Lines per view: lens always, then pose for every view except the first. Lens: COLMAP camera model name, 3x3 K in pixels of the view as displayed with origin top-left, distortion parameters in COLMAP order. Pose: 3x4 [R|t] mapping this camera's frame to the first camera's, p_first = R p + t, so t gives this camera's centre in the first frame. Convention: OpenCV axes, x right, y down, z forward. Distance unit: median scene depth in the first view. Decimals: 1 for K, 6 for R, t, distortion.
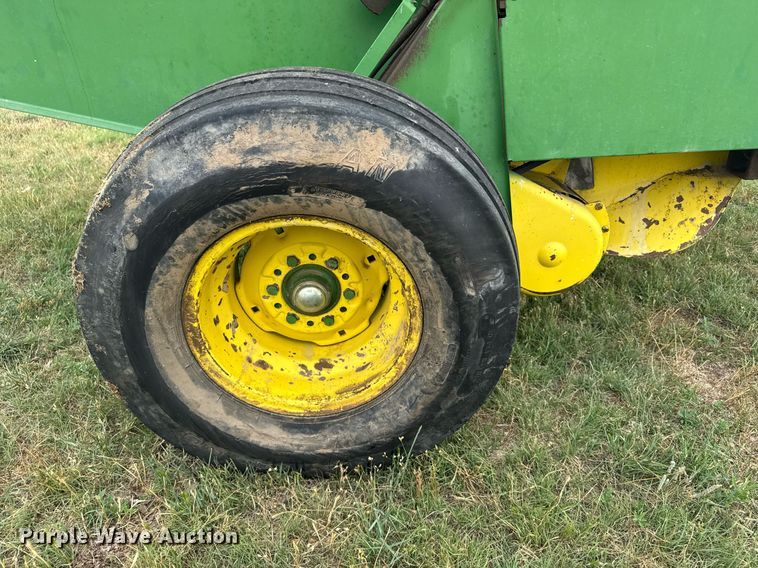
lens RADIAL K [[528.1, 0, 379.0], [0, 528.1, 284.0], [0, 0, 1]] dist [0.043267, -0.069989]
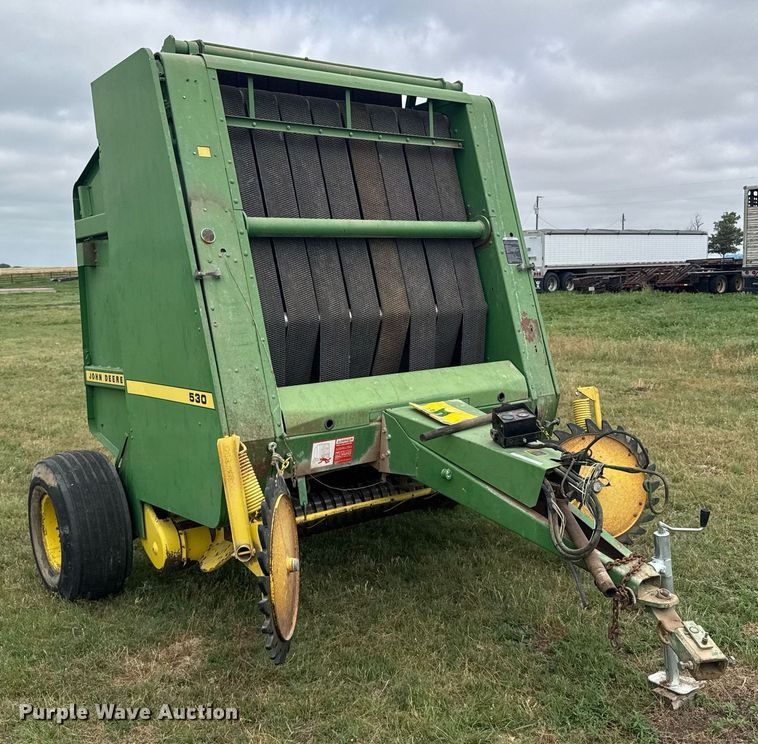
lens RADIAL K [[872.5, 0, 378.5], [0, 872.5, 353.2], [0, 0, 1]] dist [0.011476, 0.023533]
pose [[0.557623, 0.062840, -0.827712, 4.882387], [-0.359244, 0.917184, -0.172388, -0.653639], [0.748332, 0.393478, 0.534018, -0.657903]]
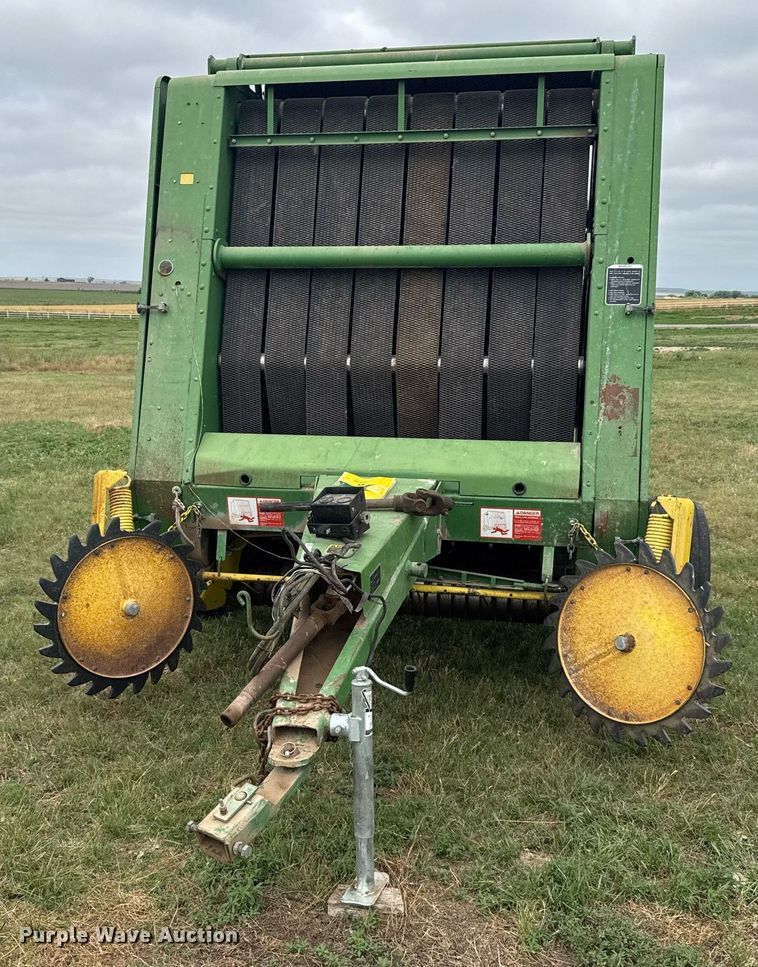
lens RADIAL K [[845.9, 0, 380.3], [0, 845.9, 480.8], [0, 0, 1]] dist [0.089858, -0.299965]
pose [[-0.241434, 0.187674, -0.952097, 4.678436], [-0.448893, 0.848242, 0.281034, -2.272555], [0.860352, 0.495240, -0.120548, 2.485410]]
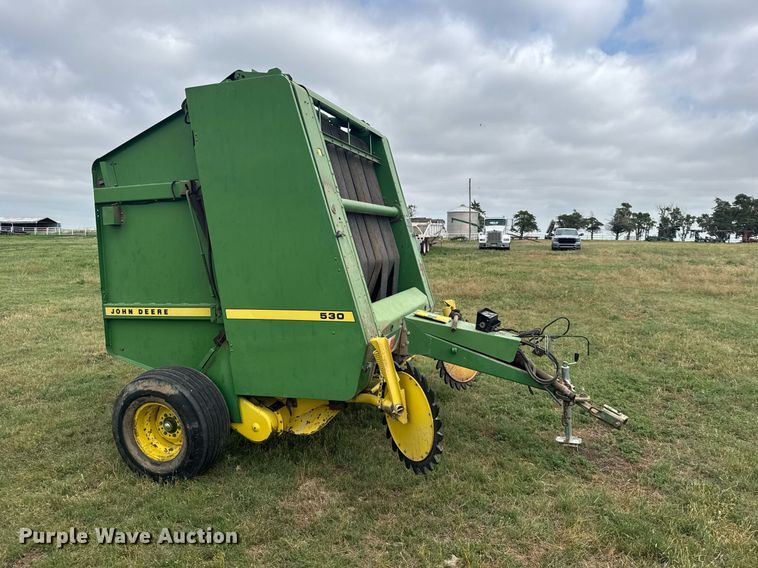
lens RADIAL K [[528.1, 0, 379.0], [0, 528.1, 284.0], [0, 0, 1]] dist [0.043267, -0.069989]
pose [[0.928763, 0.030313, -0.369432, 2.727036], [-0.167584, 0.923314, -0.345552, 0.150601], [0.330627, 0.382847, 0.862621, -2.184244]]
